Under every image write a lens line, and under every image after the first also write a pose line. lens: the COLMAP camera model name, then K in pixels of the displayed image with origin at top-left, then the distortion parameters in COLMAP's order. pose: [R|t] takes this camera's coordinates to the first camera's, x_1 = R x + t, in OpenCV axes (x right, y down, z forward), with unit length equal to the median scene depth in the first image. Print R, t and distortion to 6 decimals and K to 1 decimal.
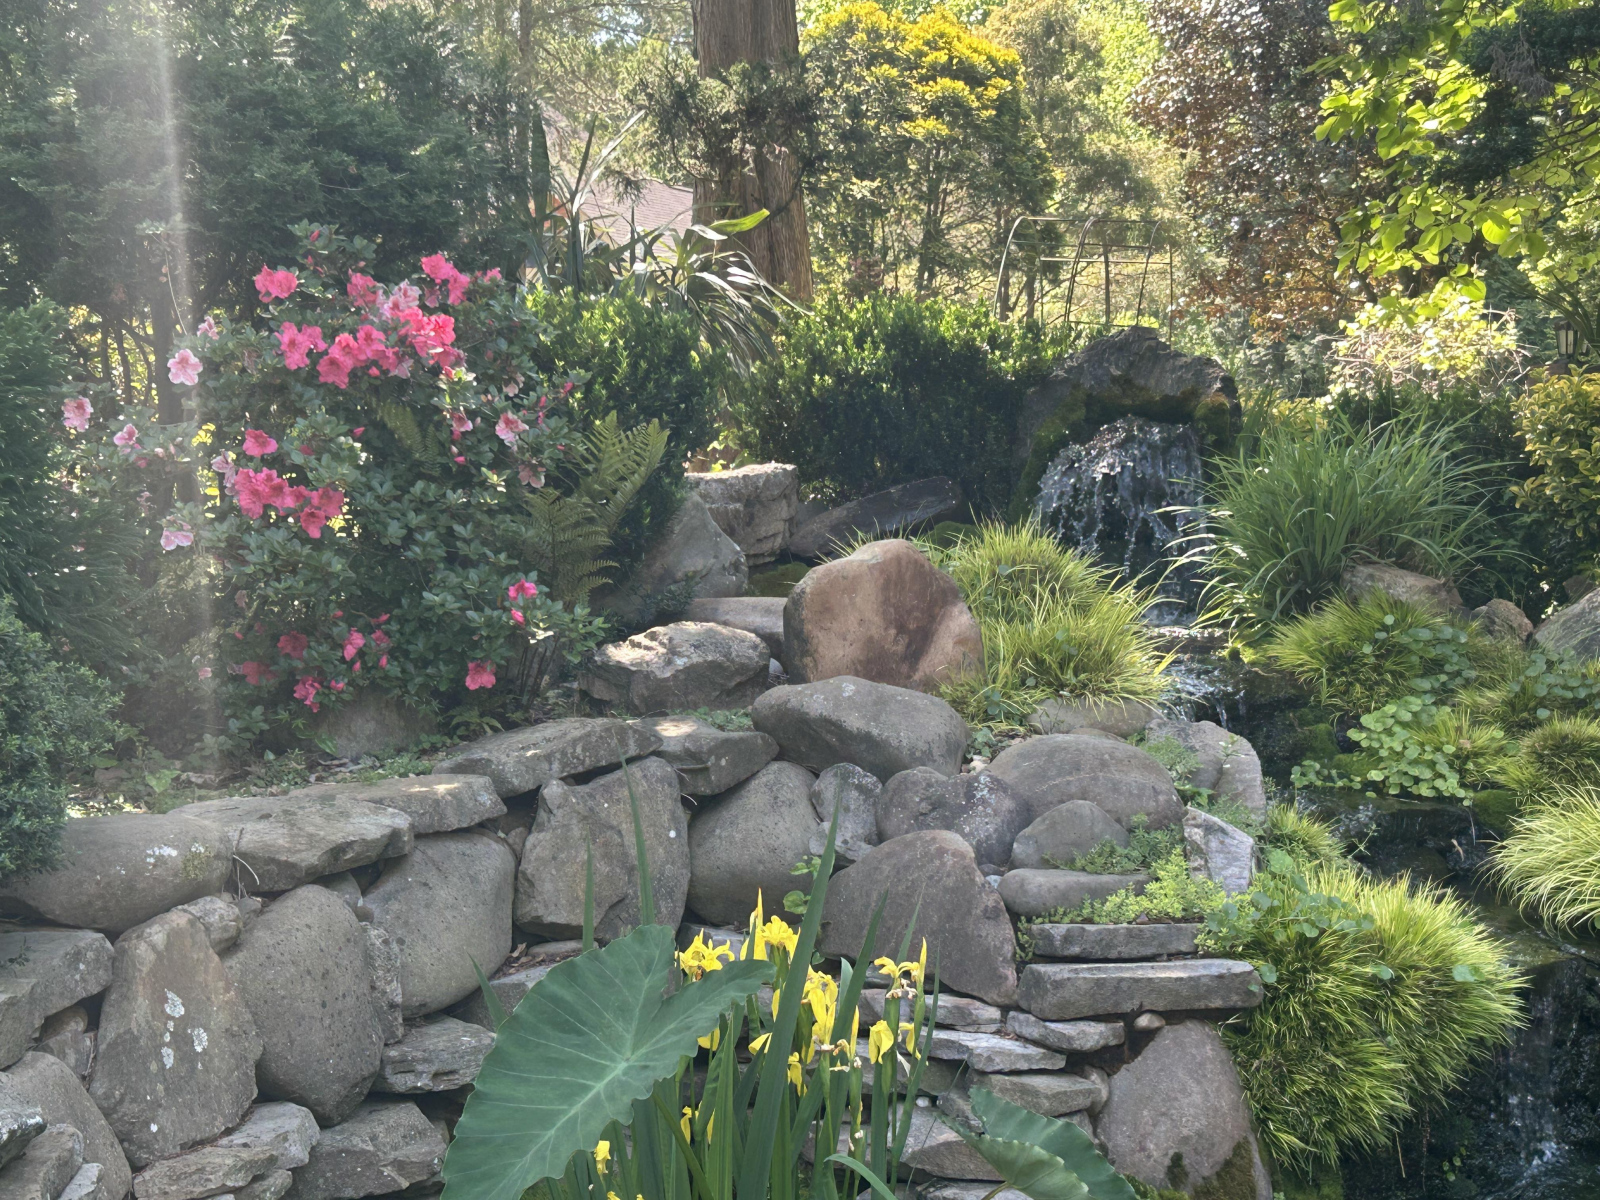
lens RADIAL K [[2761.4, 0, 800.7], [0, 2761.4, 599.9], [0, 0, 1]] dist [0.109568, 0.000000]
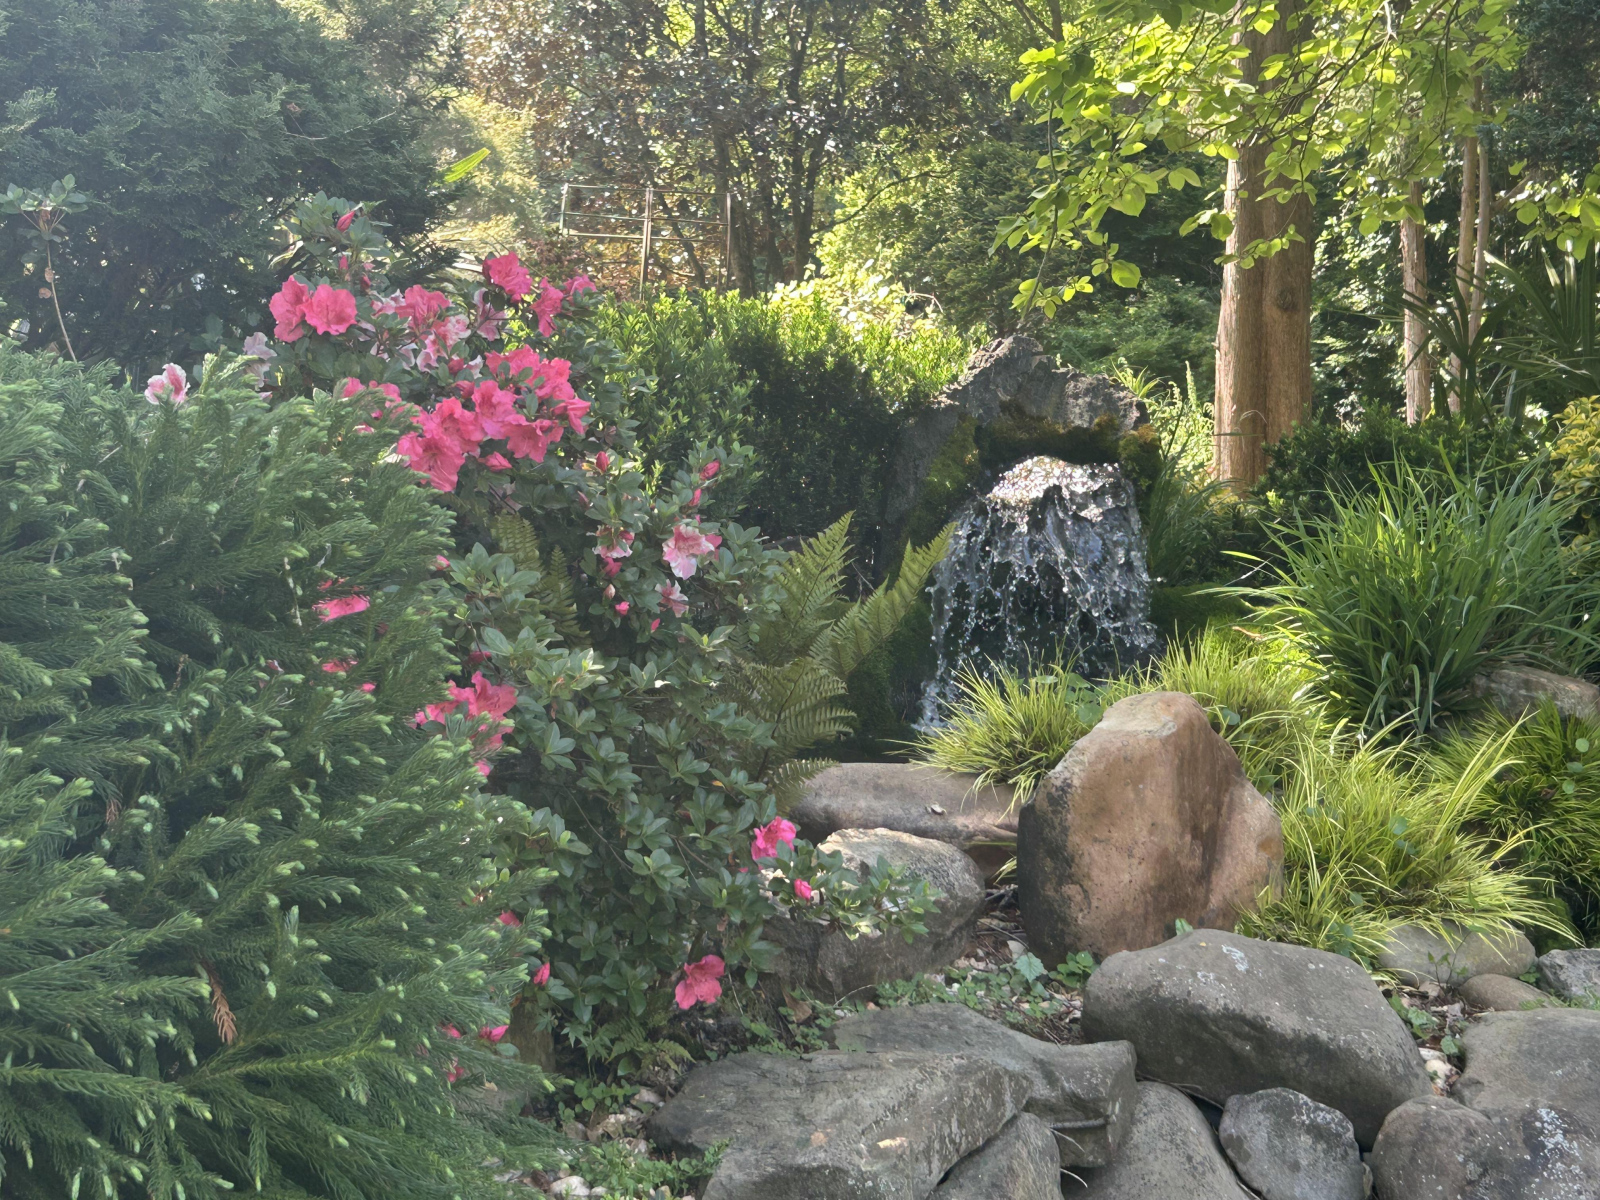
lens RADIAL K [[2761.4, 0, 799.3], [0, 2761.4, 599.8], [0, 0, 1]] dist [0.109568, 0.000000]
pose [[0.953934, -0.028455, 0.298666, -0.265406], [0.024497, 0.999556, 0.016989, -0.062122], [-0.299016, -0.008890, 0.954207, 0.439638]]
